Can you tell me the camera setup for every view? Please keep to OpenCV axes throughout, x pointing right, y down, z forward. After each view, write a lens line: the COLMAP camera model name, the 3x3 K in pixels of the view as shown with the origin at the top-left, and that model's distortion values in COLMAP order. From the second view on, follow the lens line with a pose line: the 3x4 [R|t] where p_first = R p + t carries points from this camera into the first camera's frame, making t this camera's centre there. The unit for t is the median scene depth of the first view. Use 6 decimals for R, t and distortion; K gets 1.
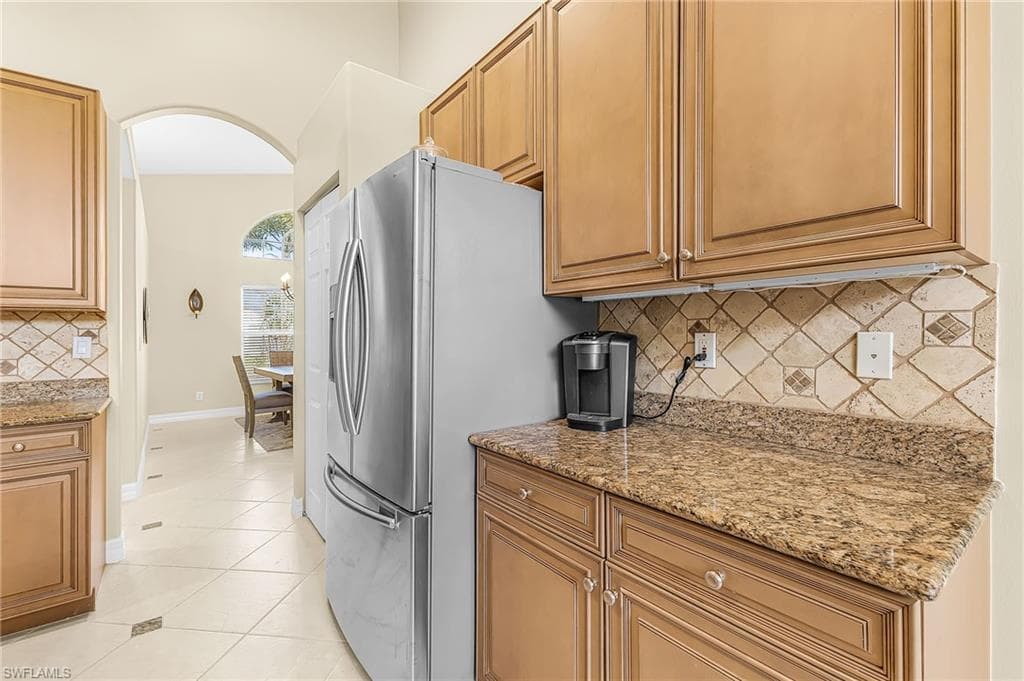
lens RADIAL K [[449.1, 0, 509.0], [0, 449.1, 331.7], [0, 0, 1]] dist [0.003332, 0.000271]
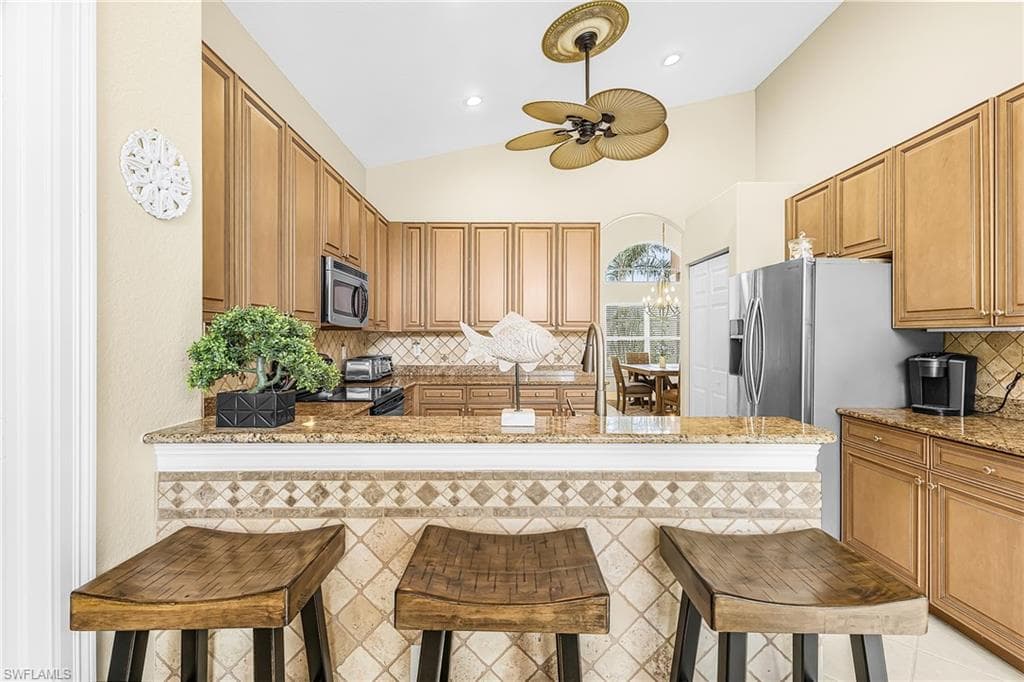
lens RADIAL K [[438.8, 0, 508.7], [0, 438.8, 329.2], [0, 0, 1]] dist [0.003063, -0.000183]
pose [[0.789380, 0.001846, -0.613902, -0.039234], [-0.008598, 0.999931, -0.008049, -0.053891], [0.613845, 0.011632, 0.789341, -1.054065]]
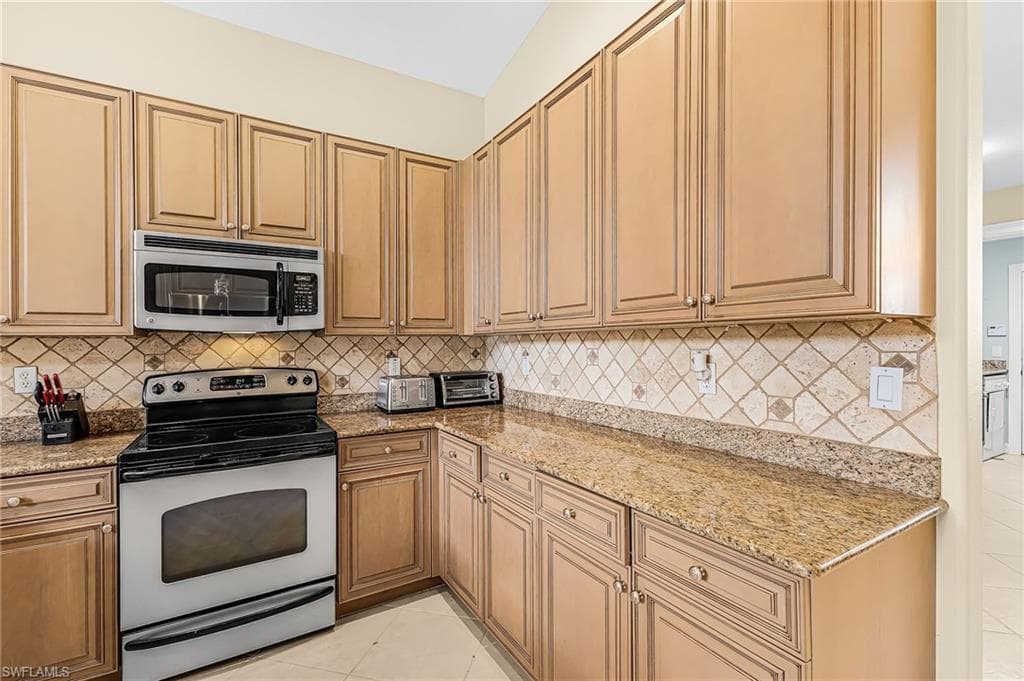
lens RADIAL K [[445.6, 0, 501.4], [0, 445.6, 345.1], [0, 0, 1]] dist [0.009995, -0.000253]
pose [[-0.124742, 0.017970, -0.992026, -0.559530], [0.016008, 0.999742, 0.016097, -0.041937], [0.992060, -0.013873, -0.124998, 0.910259]]
